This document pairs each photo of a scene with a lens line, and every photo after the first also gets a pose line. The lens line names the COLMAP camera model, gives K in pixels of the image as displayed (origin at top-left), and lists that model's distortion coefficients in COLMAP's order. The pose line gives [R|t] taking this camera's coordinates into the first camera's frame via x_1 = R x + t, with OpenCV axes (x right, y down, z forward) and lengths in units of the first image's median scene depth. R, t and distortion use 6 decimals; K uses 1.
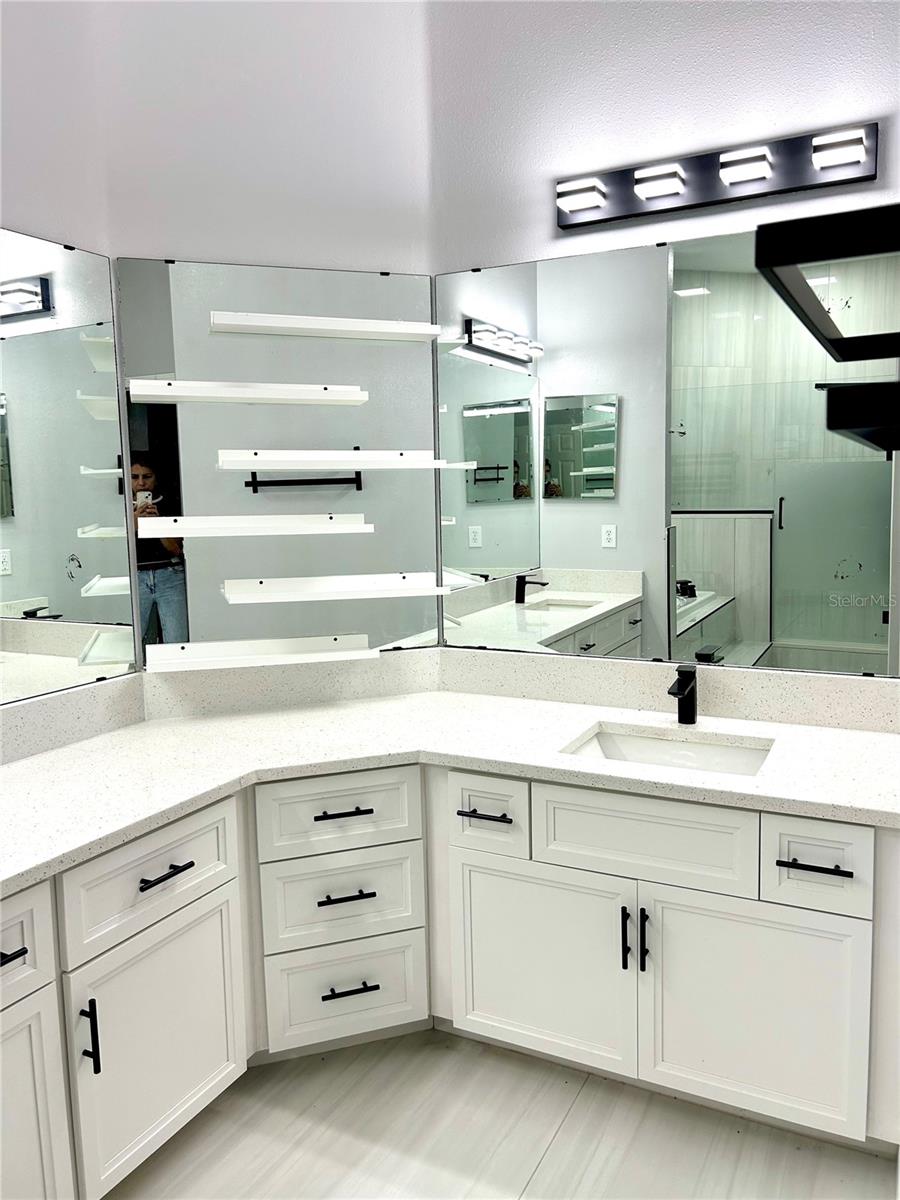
lens RADIAL K [[906.2, 0, 446.9], [0, 906.2, 606.9], [0, 0, 1]] dist [0.060571, -0.070226]
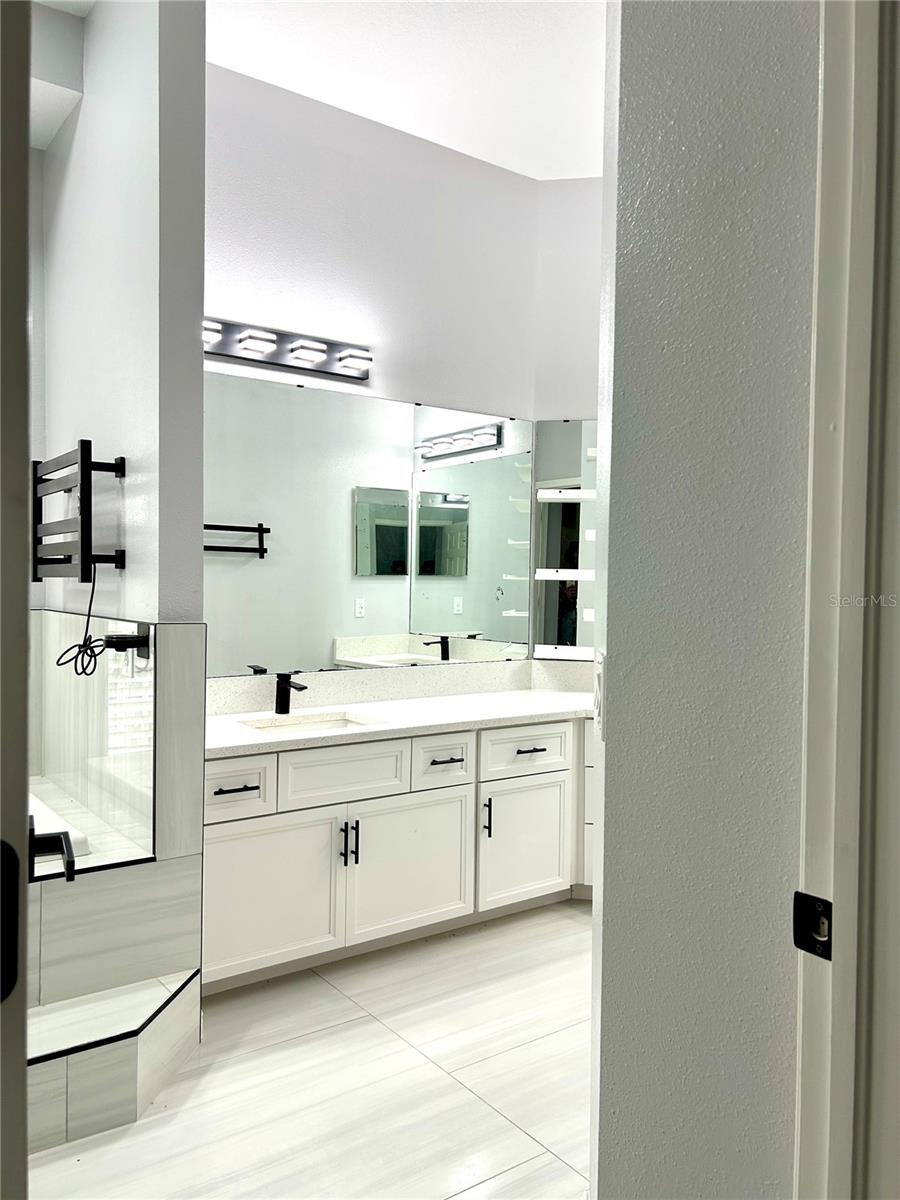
lens RADIAL K [[906.2, 0, 446.2], [0, 906.2, 600.5], [0, 0, 1]] dist [0.060571, -0.070226]
pose [[0.897648, 0.039703, -0.438921, 0.295939], [-0.084896, 0.992858, -0.083813, 0.136169], [0.432459, 0.112498, 0.894608, -0.672427]]
